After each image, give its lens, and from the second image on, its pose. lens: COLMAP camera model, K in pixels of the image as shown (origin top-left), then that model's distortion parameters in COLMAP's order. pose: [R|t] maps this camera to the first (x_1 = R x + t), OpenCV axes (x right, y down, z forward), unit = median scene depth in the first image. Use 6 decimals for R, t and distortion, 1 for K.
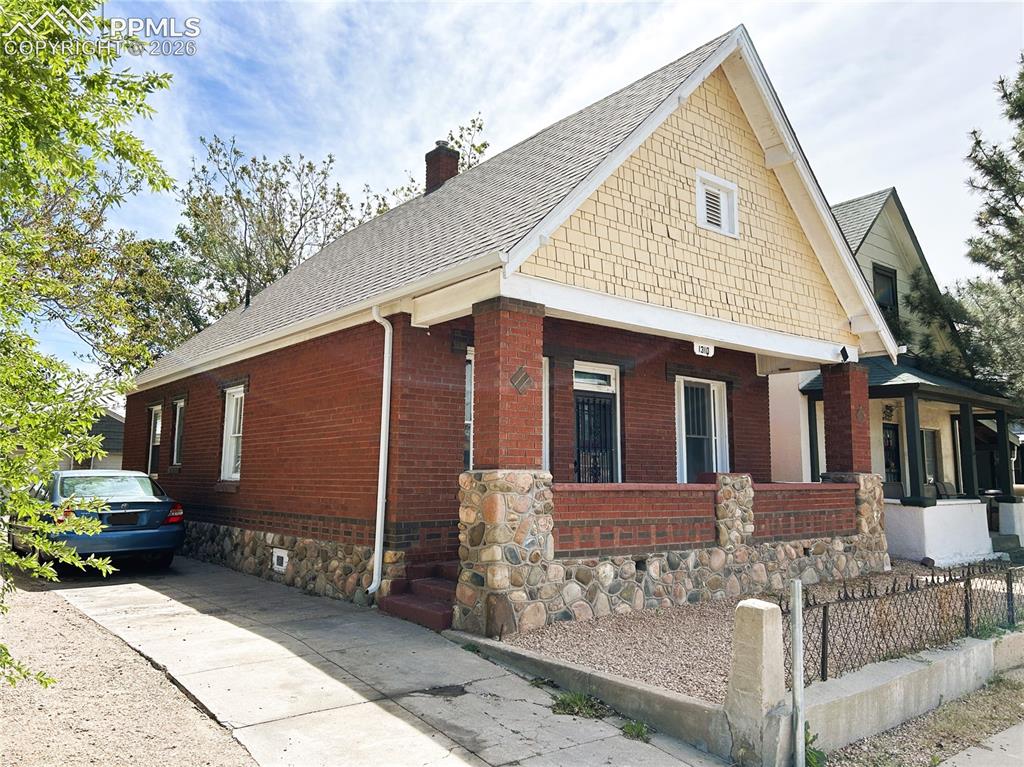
lens RADIAL K [[784.1, 0, 512.0], [0, 784.1, 383.5], [0, 0, 1]] dist [0.094315, -0.408793]
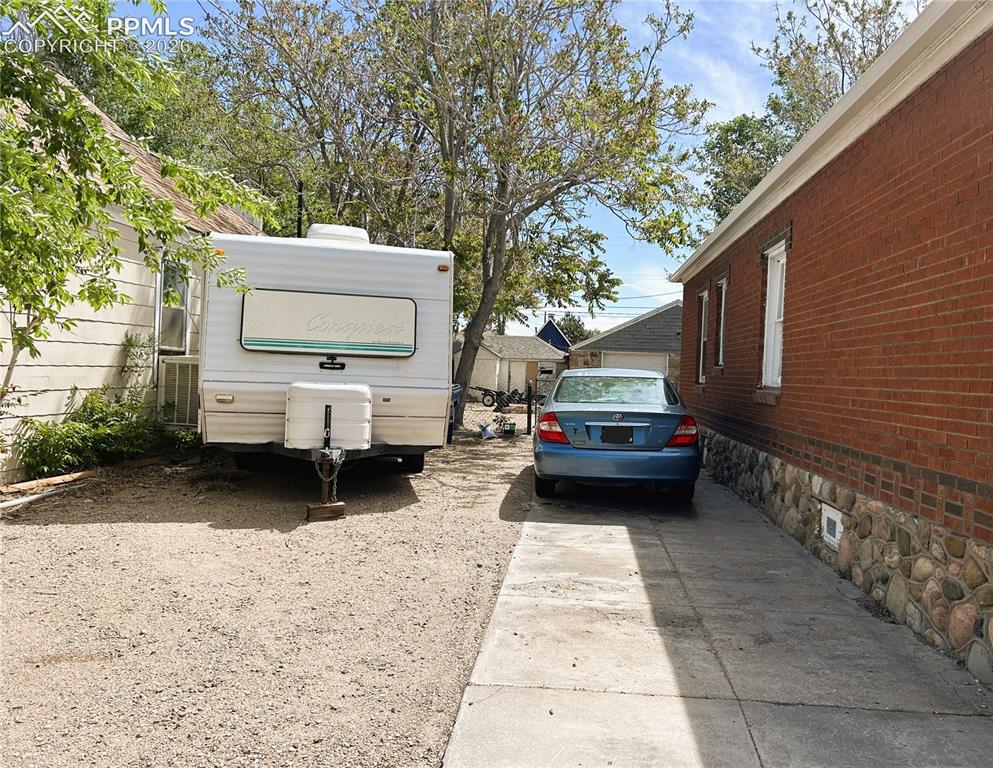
lens RADIAL K [[780.7, 0, 496.5], [0, 780.7, 384.0], [0, 0, 1]] dist [0.011475, 0.000436]
pose [[0.715072, 0.023066, -0.698670, -0.076633], [0.062203, 0.993391, 0.096459, 0.053902], [0.696278, -0.112435, 0.708912, 0.468128]]
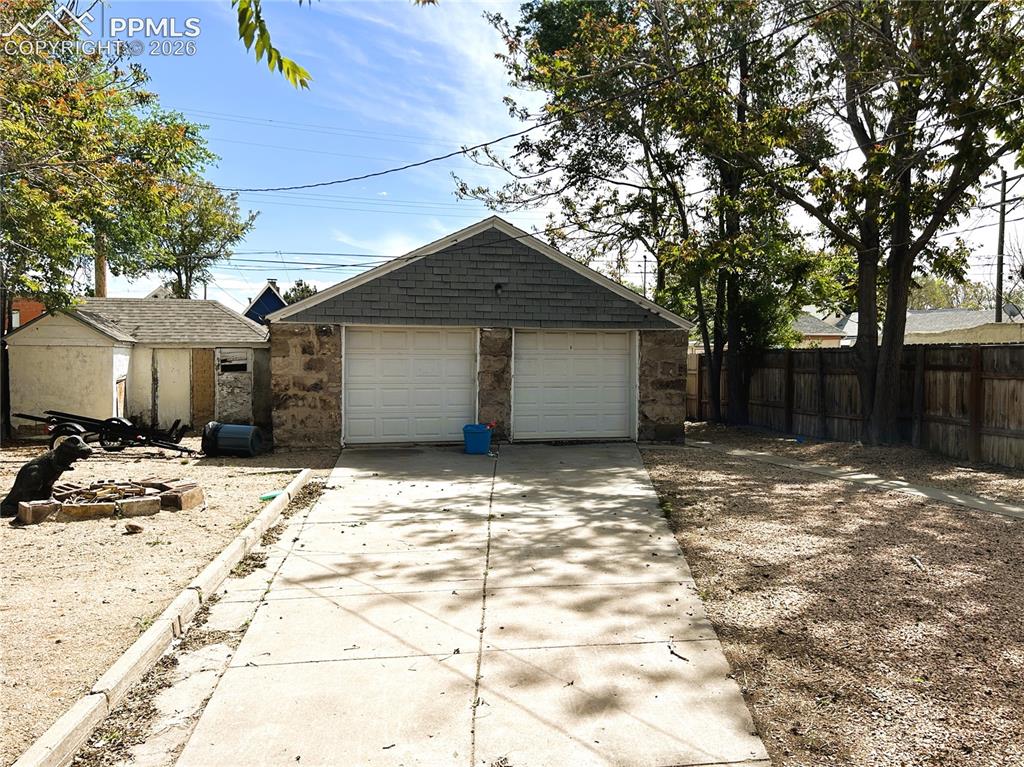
lens RADIAL K [[767.3, 0, 512.0], [0, 767.3, 383.5], [0, 0, 1]] dist [0.080110, -0.115133]
pose [[0.898881, 0.008797, -0.438104, -0.305406], [0.058734, 0.988358, 0.140355, 0.083403], [0.434238, -0.151894, 0.887900, 0.791575]]
